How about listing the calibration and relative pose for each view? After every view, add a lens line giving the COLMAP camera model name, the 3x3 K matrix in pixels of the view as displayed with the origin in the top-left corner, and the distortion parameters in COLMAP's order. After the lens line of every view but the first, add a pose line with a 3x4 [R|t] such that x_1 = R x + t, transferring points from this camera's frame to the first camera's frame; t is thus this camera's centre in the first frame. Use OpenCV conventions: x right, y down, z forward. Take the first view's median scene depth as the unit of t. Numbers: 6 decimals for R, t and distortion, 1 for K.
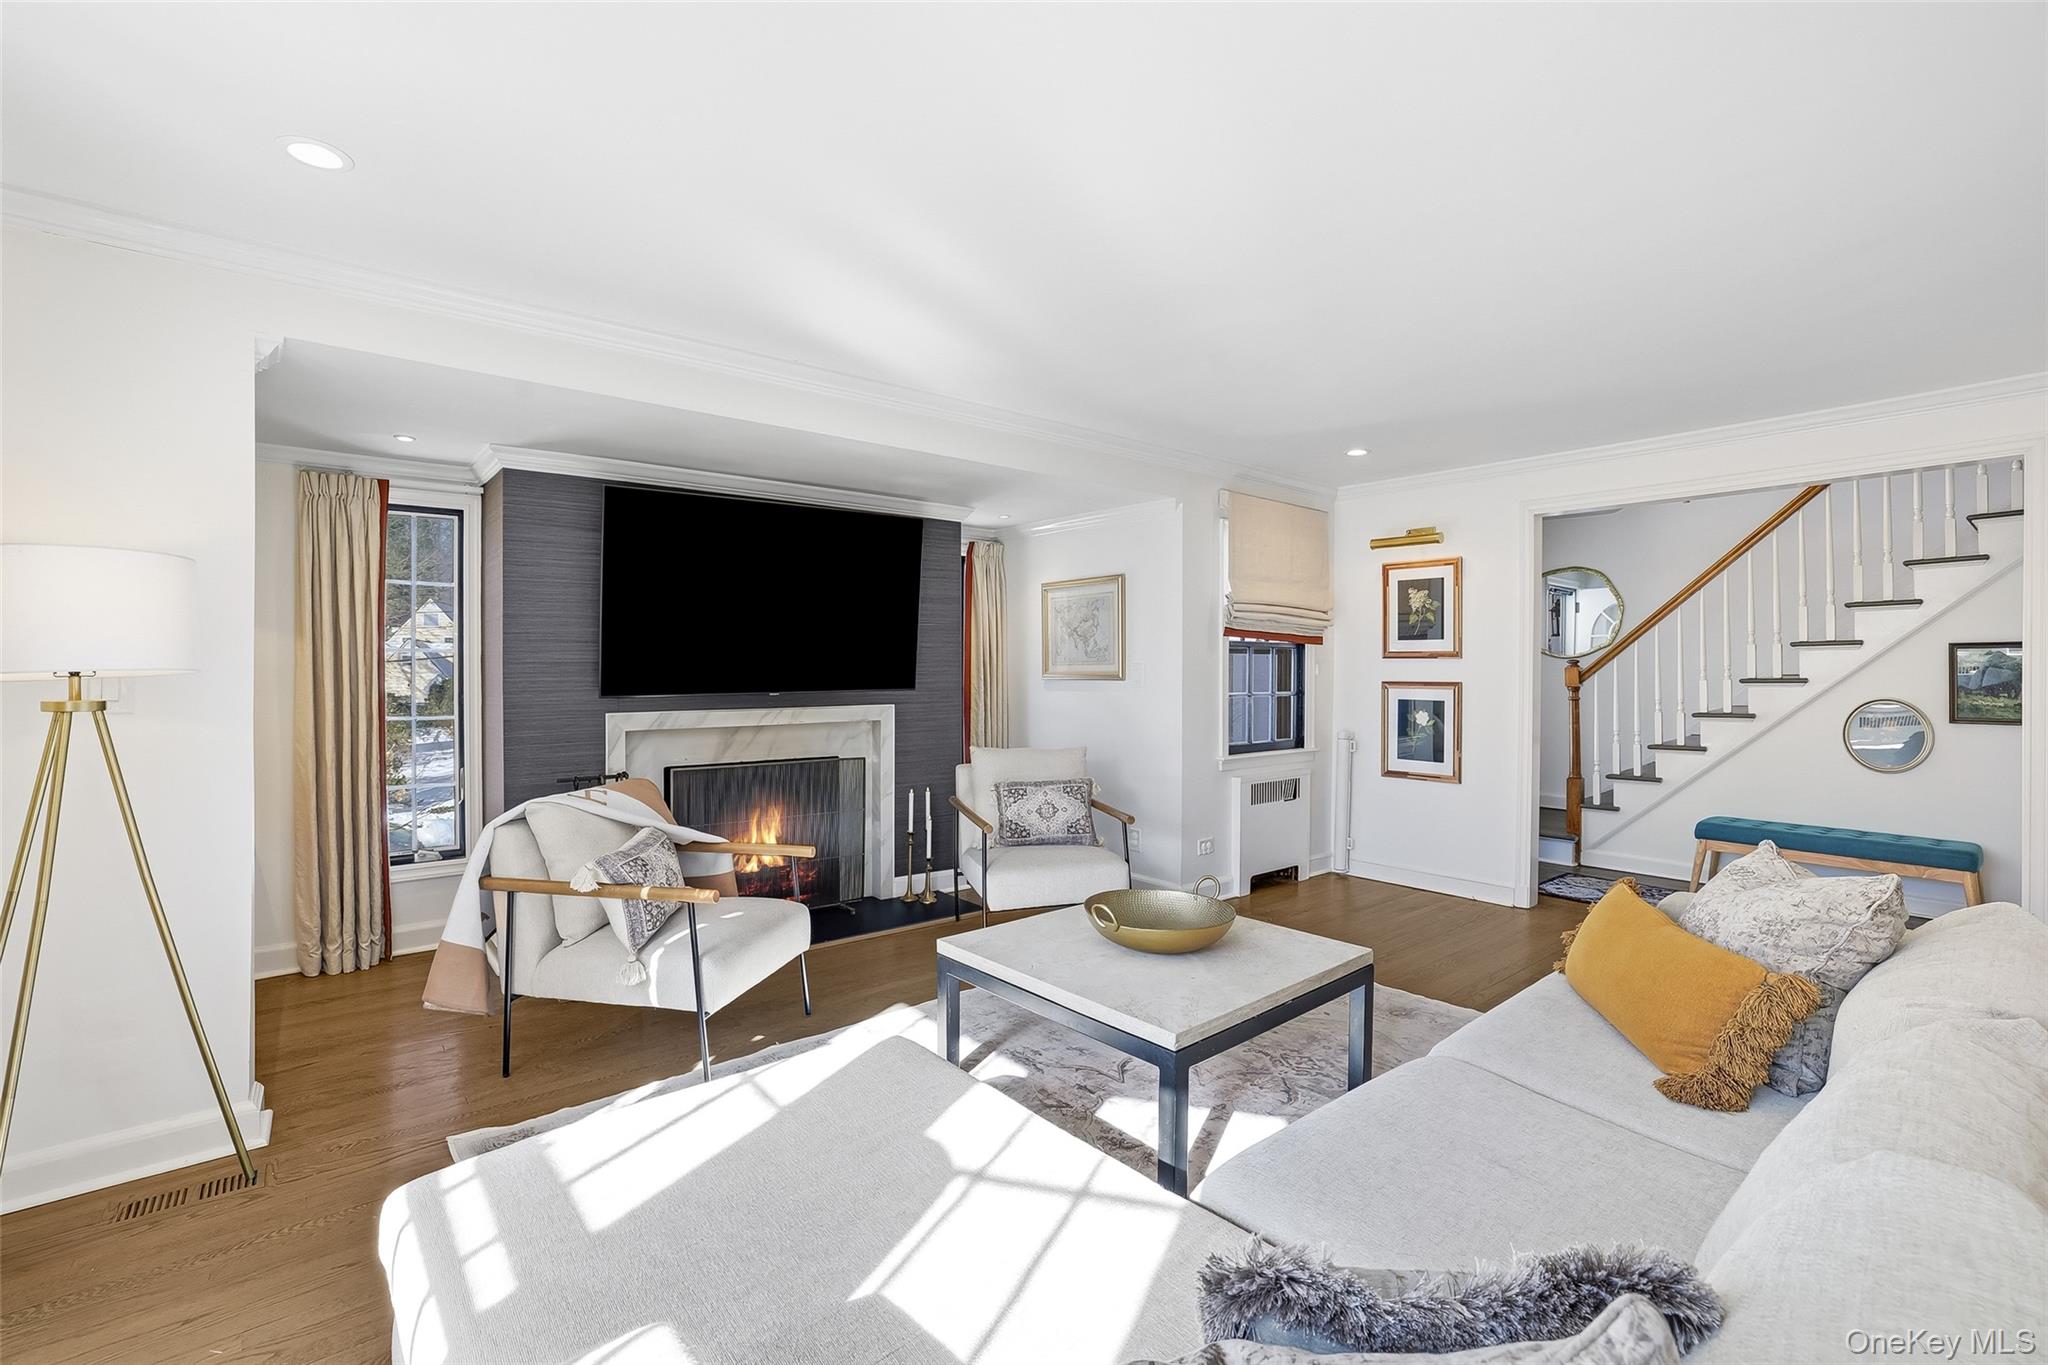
lens RADIAL K [[874.0, 0, 1023.2], [0, 874.0, 667.9], [0, 0, 1]] dist [-0.045375, -0.000278]
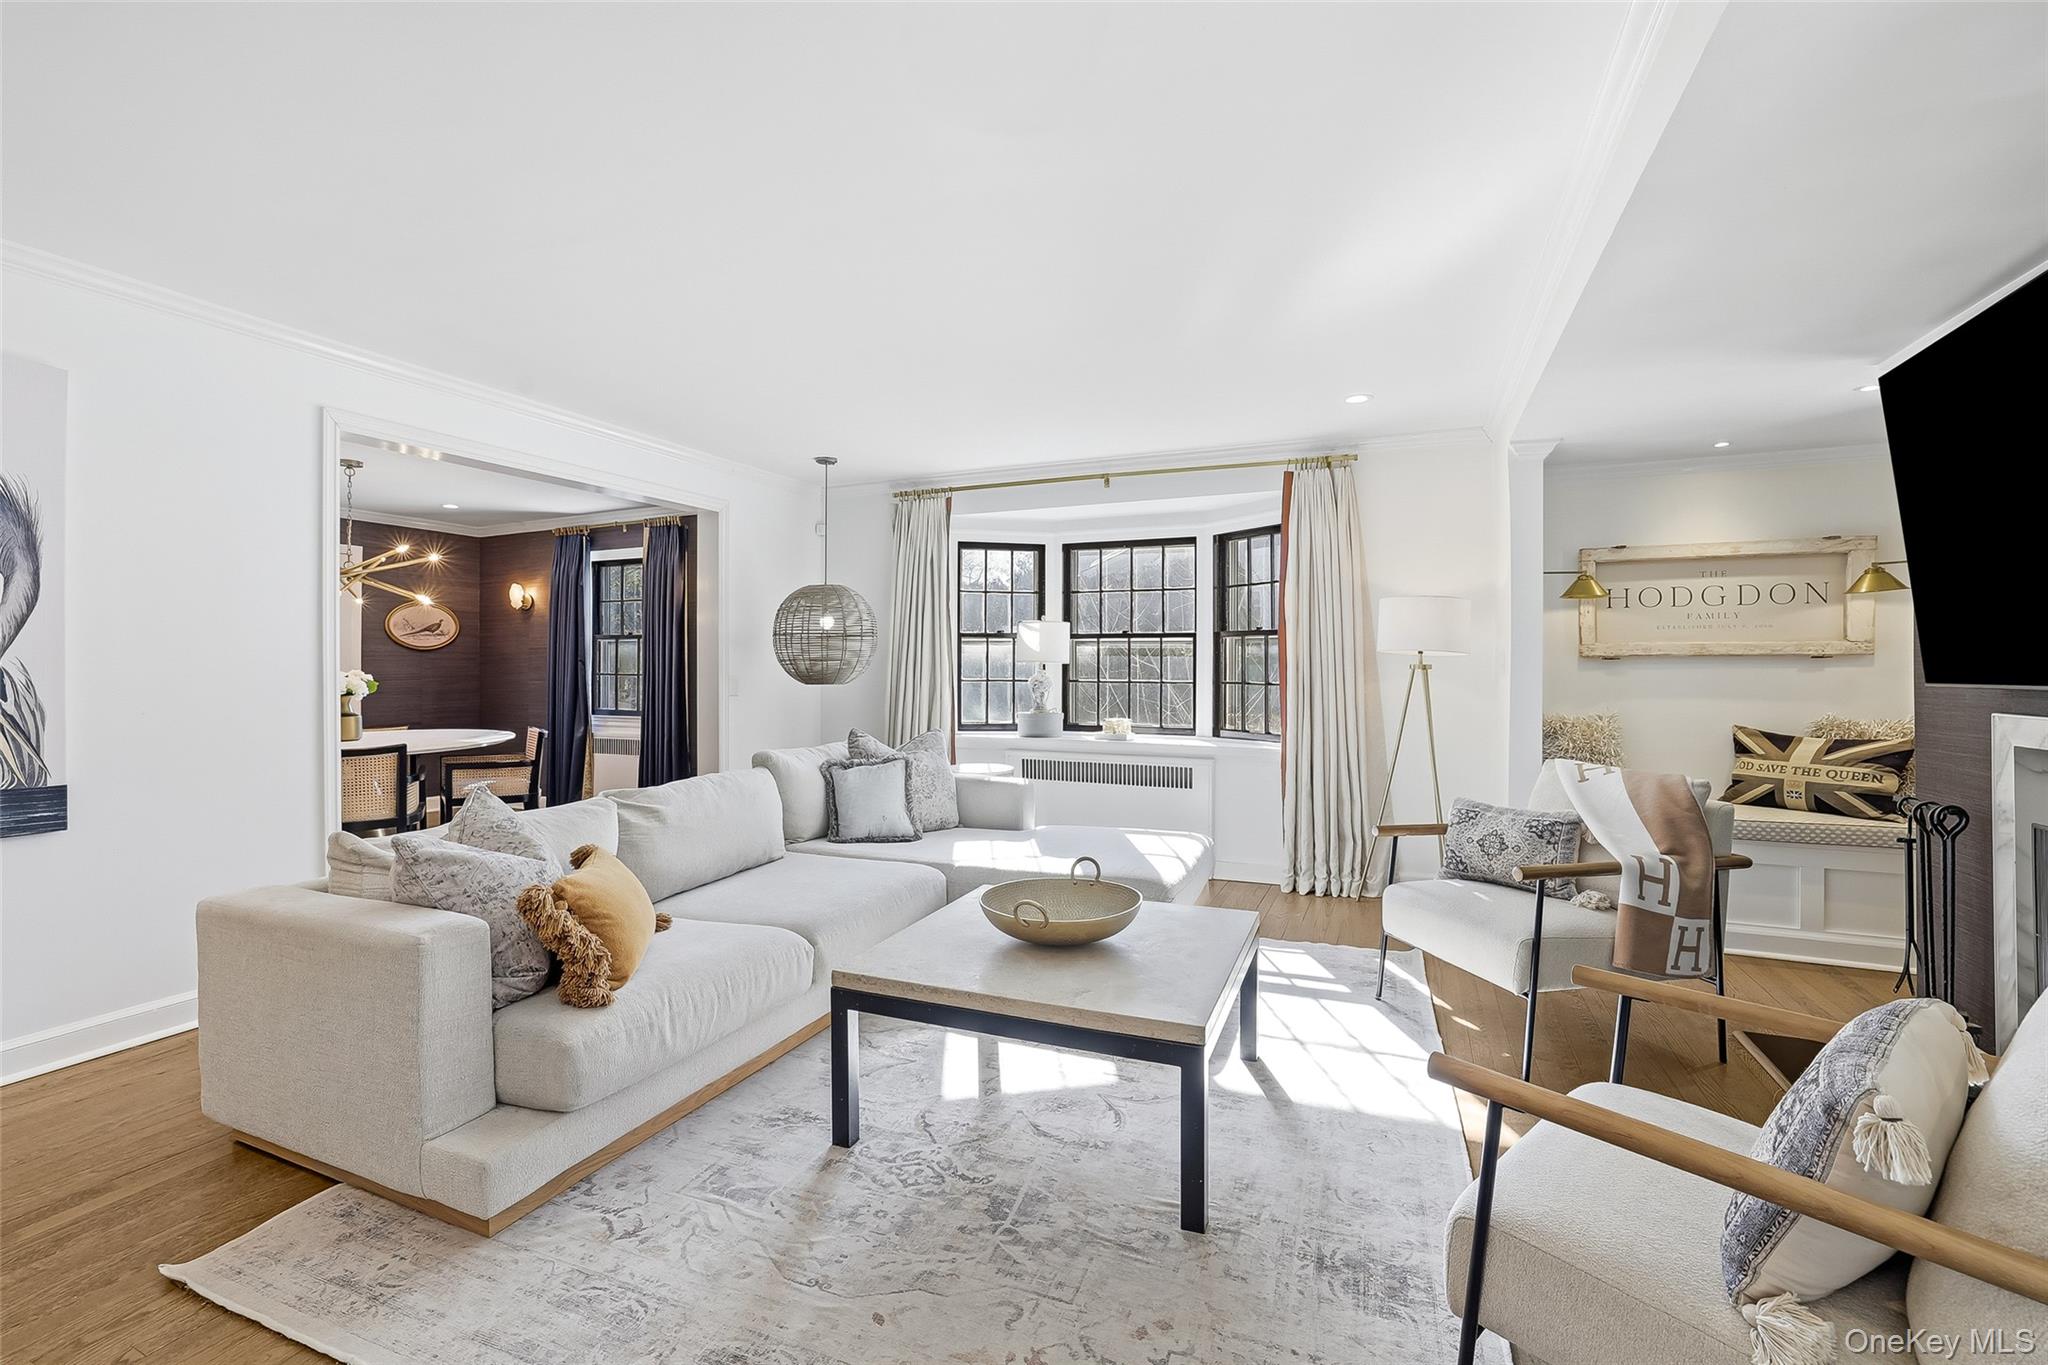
lens RADIAL K [[893.7, 0, 1018.4], [0, 893.7, 658.8], [0, 0, 1]] dist [-0.047675, 0.023816]
pose [[-0.888654, -0.004842, -0.458553, 0.390098], [-0.003259, 0.999986, -0.004243, 0.016902], [0.458567, -0.002277, -0.888657, 1.126524]]
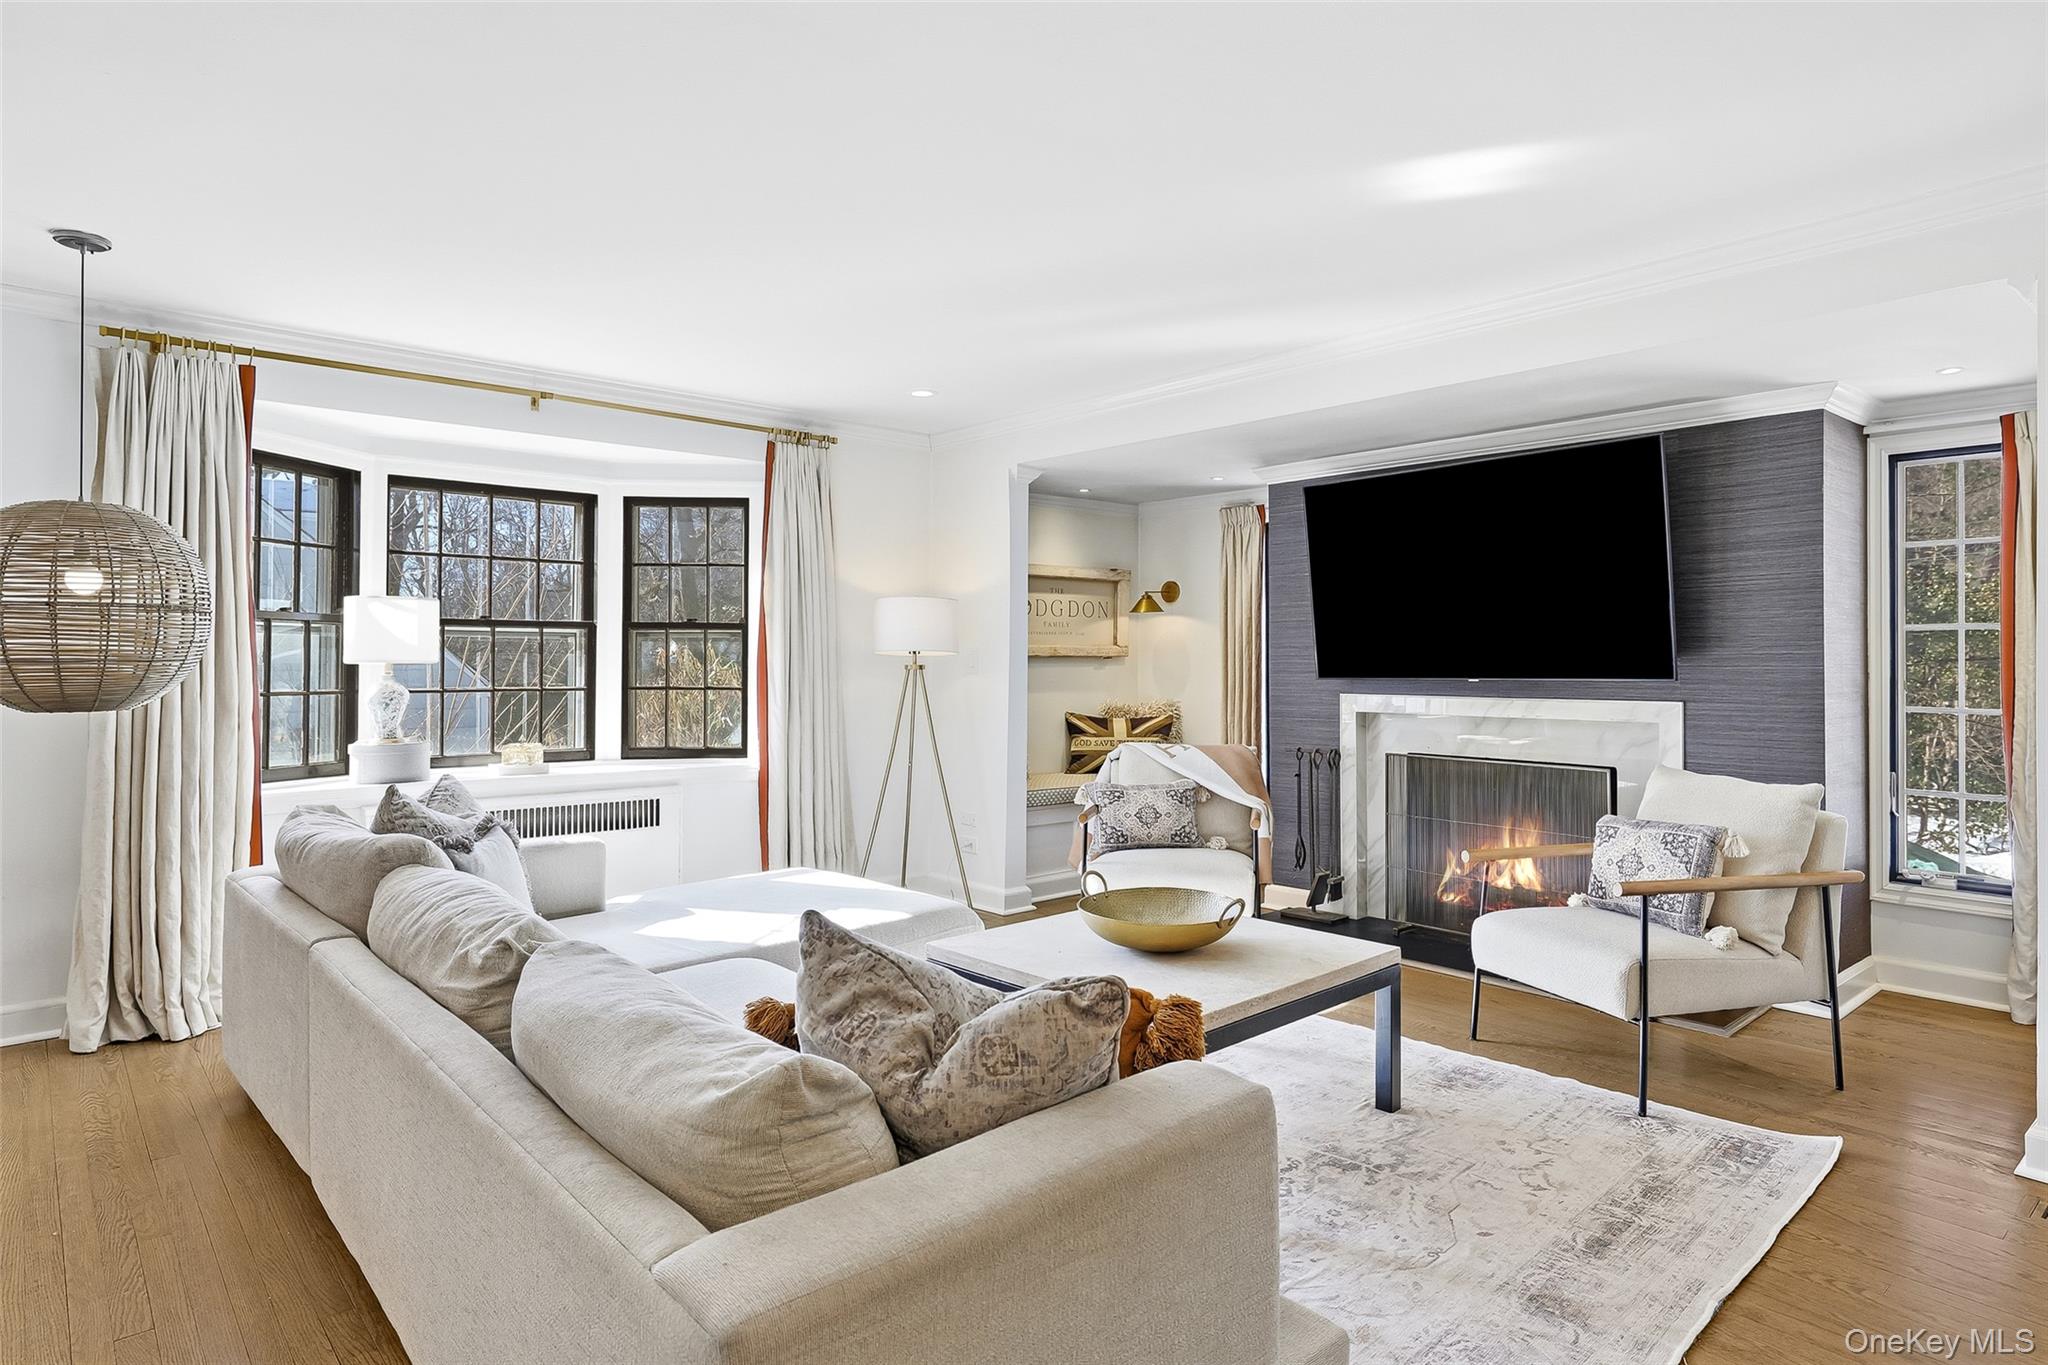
lens RADIAL K [[1156.3, 0, 1024.3], [0, 1156.3, 647.7], [0, 0, 1]] dist [-0.004184, 0.001667]
pose [[0.044563, -0.011071, -0.998945, 0.848915], [-0.003392, 0.999931, -0.011234, 0.012245], [0.999001, 0.003889, 0.044523, 0.495933]]
